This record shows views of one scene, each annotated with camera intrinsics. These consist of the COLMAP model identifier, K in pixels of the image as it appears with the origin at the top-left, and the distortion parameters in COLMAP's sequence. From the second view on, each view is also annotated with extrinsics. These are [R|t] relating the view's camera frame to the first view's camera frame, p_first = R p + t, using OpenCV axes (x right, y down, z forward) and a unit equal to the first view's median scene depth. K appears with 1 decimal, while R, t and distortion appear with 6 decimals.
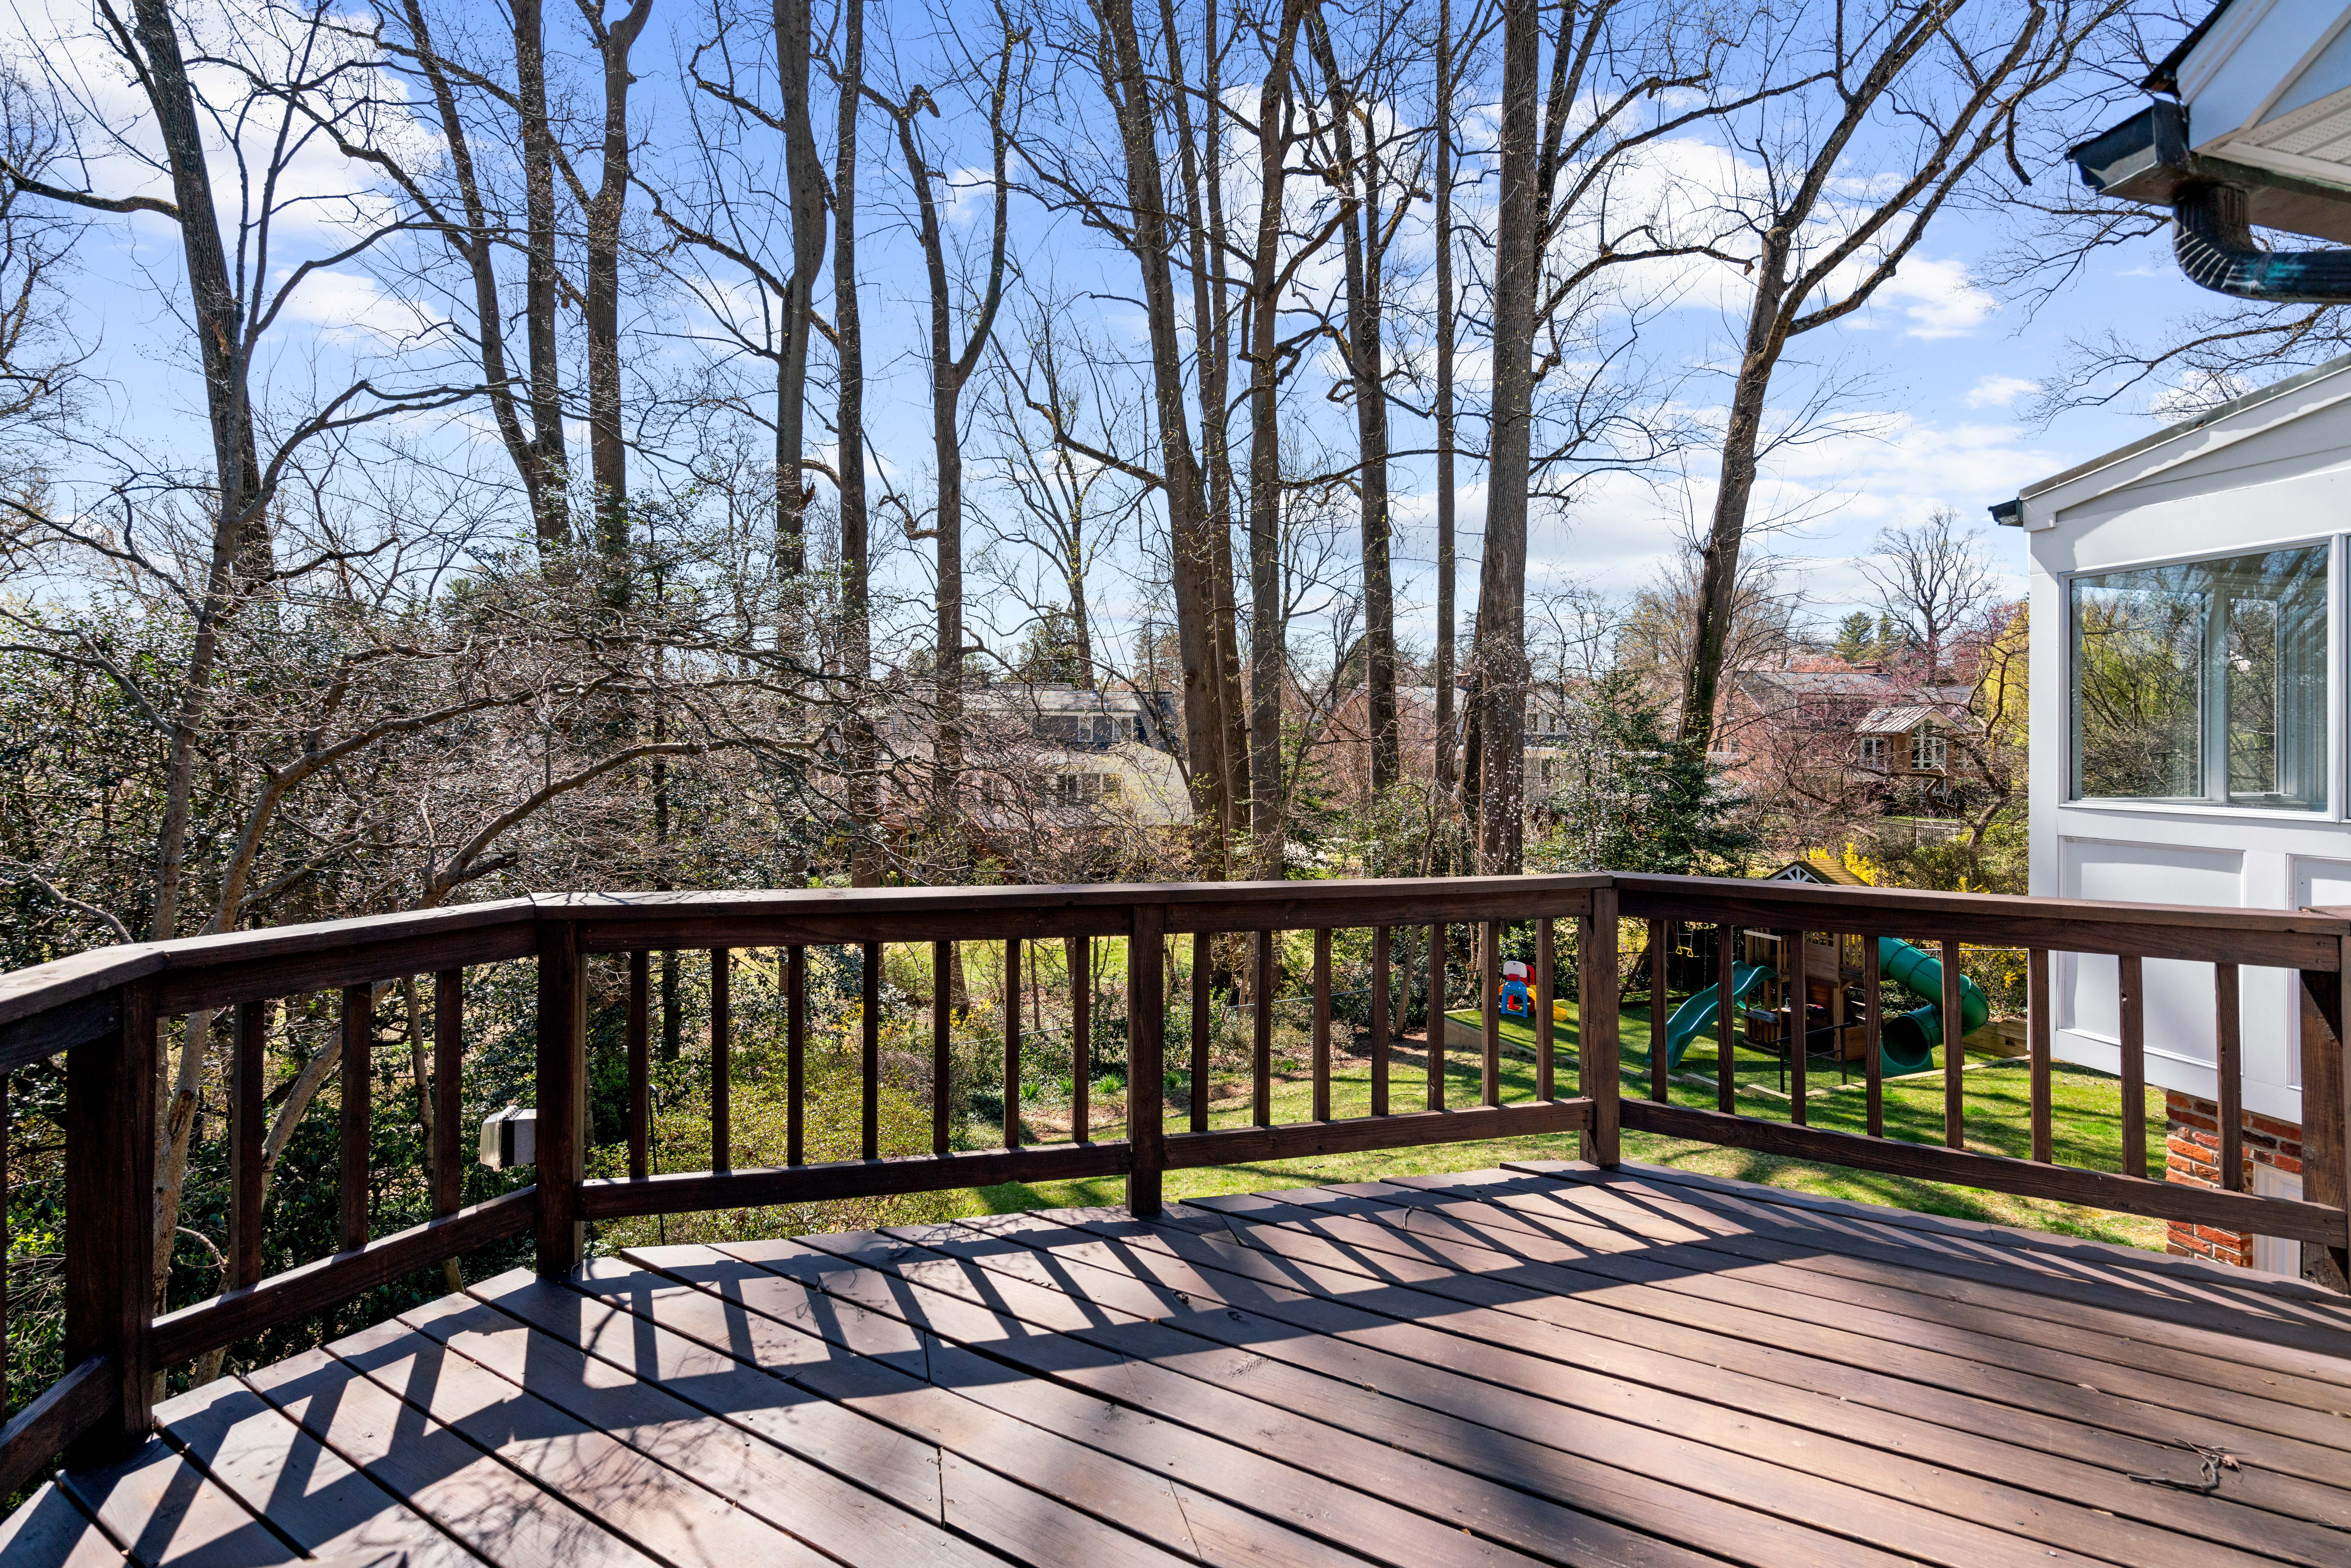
lens RADIAL K [[1081.3, 0, 1176.9], [0, 1081.3, 770.4], [0, 0, 1]] dist [0.011191, 0.000504]
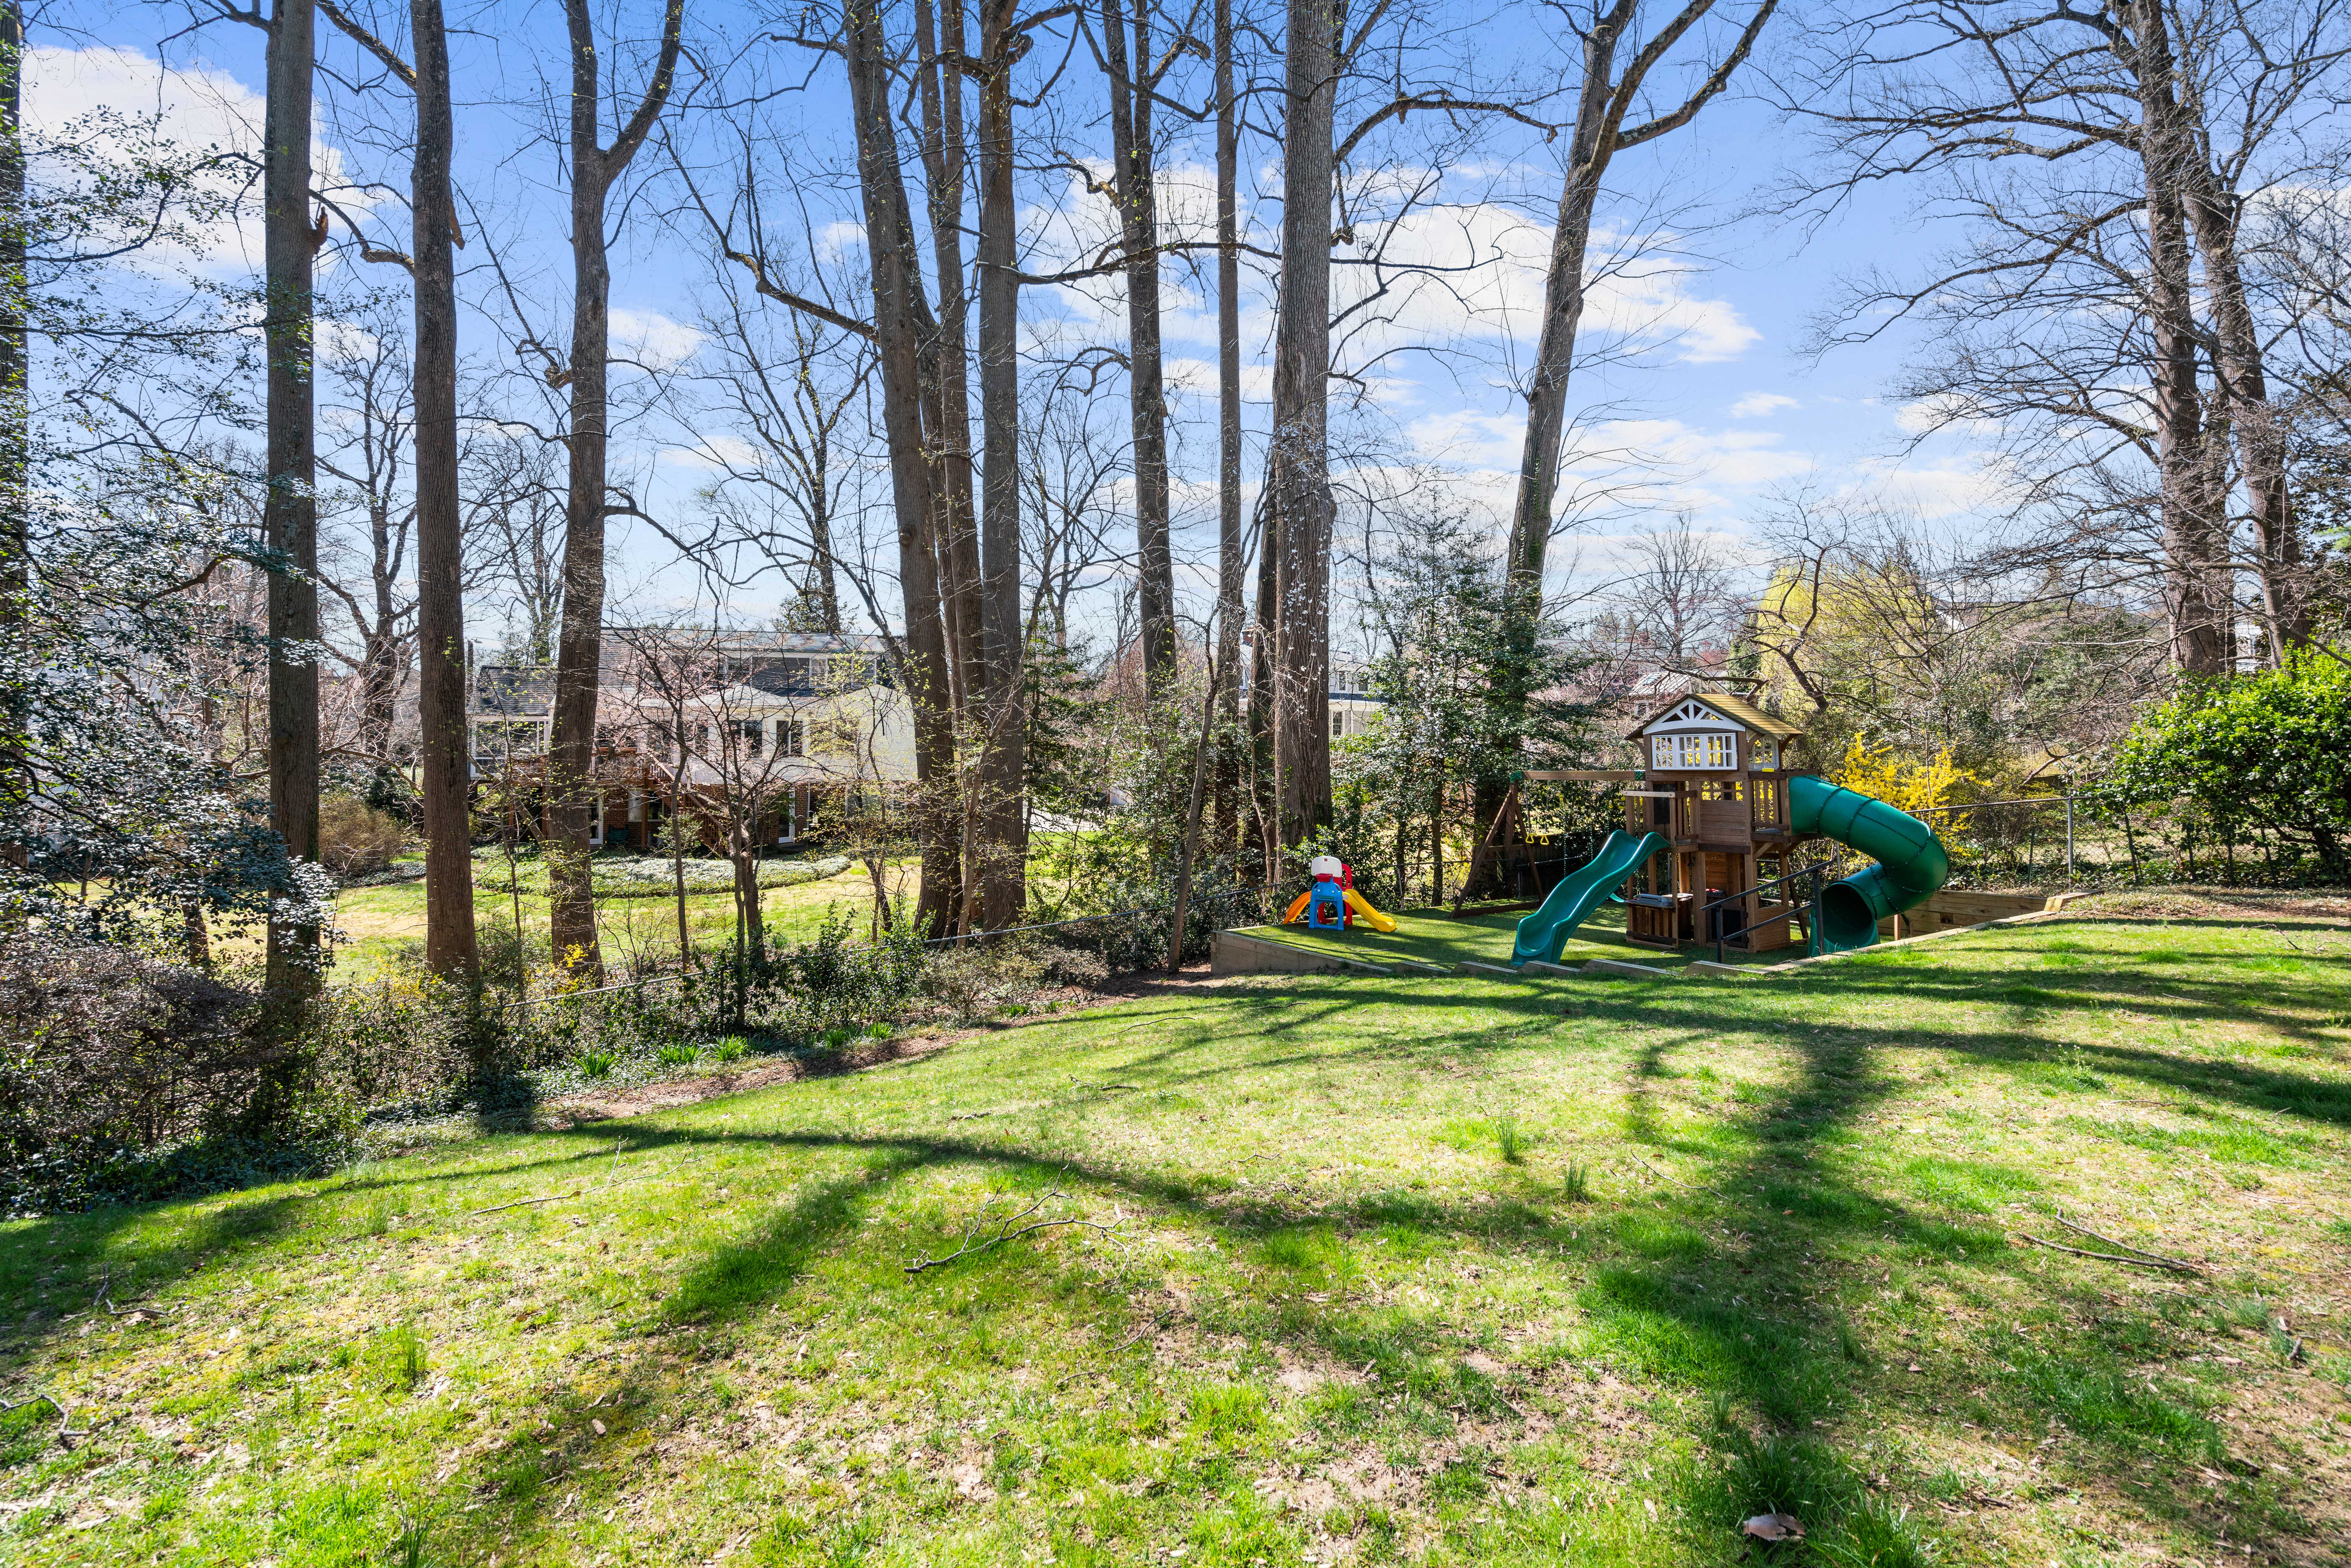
lens RADIAL K [[1081.3, 0, 1169.4], [0, 1081.3, 773.6], [0, 0, 1]] dist [0.011191, 0.000504]
pose [[0.982777, -0.005691, 0.184710, 0.042947], [0.007556, 0.999927, -0.009396, 0.074338], [-0.184643, 0.010630, 0.982748, 0.174351]]
